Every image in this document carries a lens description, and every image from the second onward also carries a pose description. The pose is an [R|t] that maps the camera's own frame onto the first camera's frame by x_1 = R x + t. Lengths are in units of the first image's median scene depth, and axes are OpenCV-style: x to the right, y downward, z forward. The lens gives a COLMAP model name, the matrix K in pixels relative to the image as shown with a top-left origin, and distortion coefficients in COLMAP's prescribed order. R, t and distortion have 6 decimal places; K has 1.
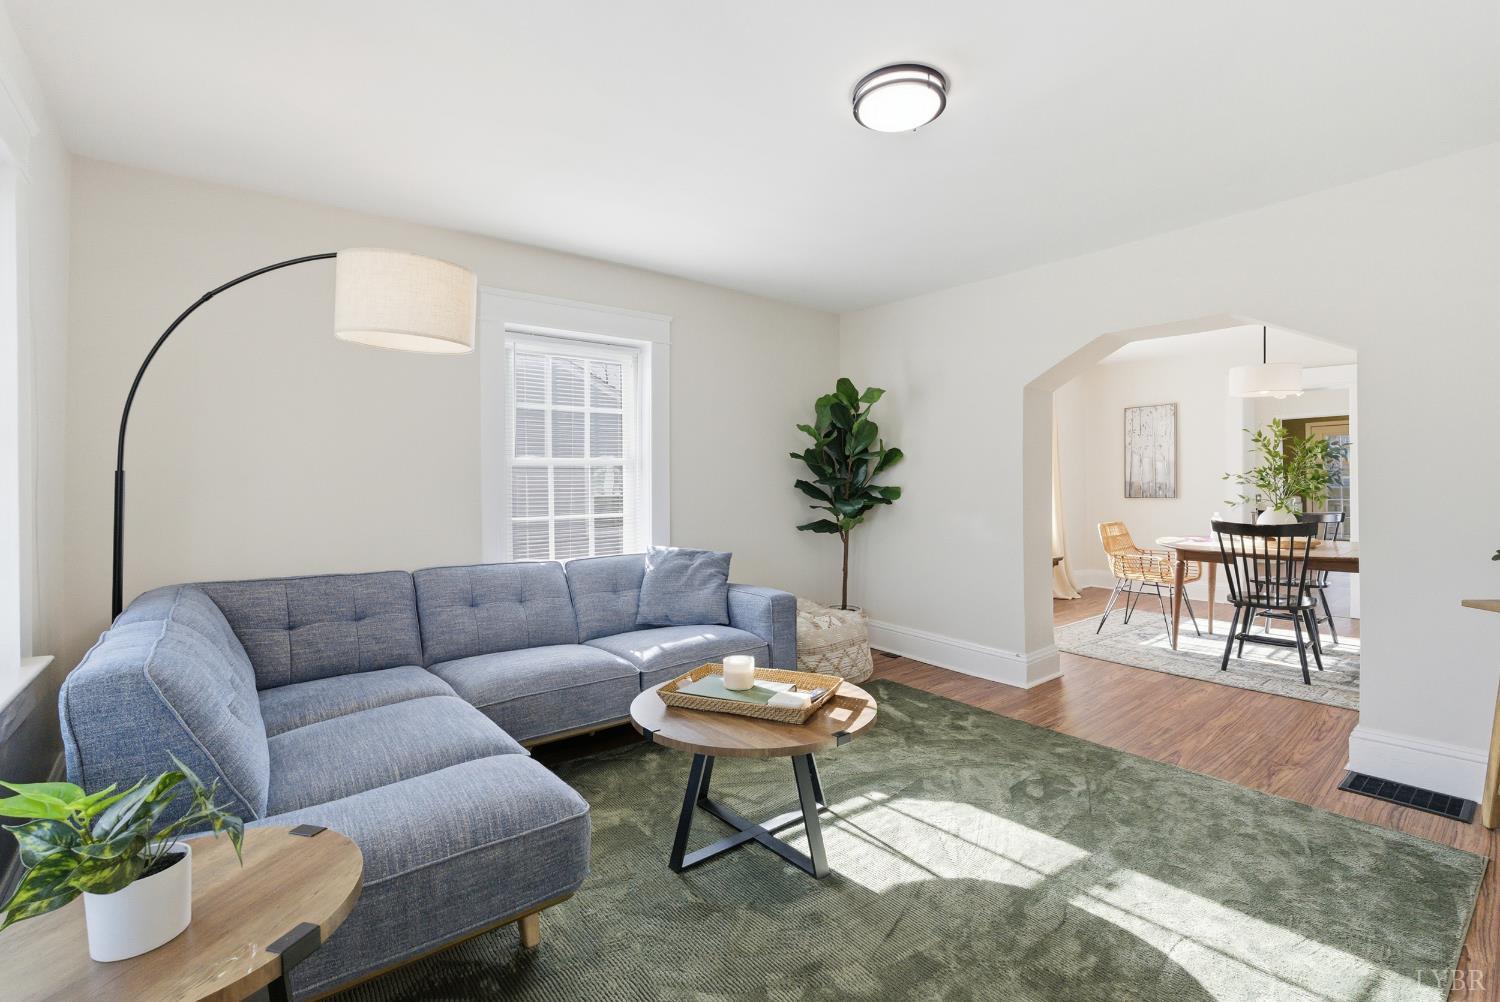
lens RADIAL K [[672.7, 0, 750.1], [0, 672.7, 494.0], [0, 0, 1]] dist [-0.005182, 0.000249]
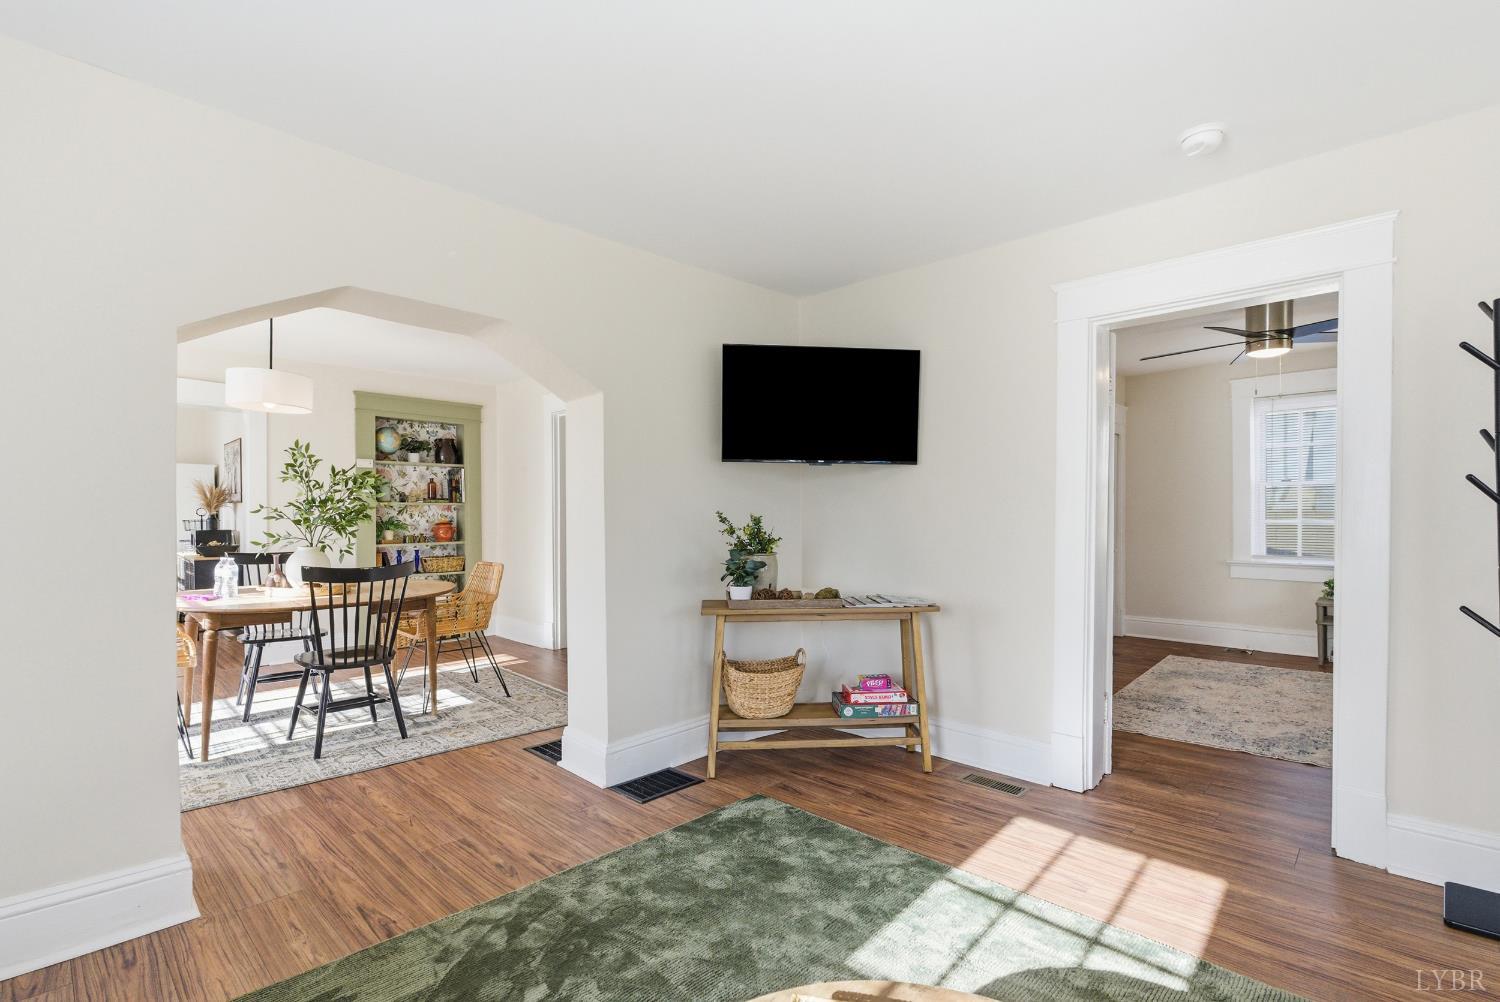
lens RADIAL K [[672.7, 0, 750.3], [0, 672.7, 528.9], [0, 0, 1]] dist [-0.005182, 0.000249]
pose [[-0.159263, -0.003224, 0.987231, -0.154855], [-0.000821, 0.999995, 0.003133, -0.007147], [-0.987236, -0.000311, -0.159265, 0.674861]]
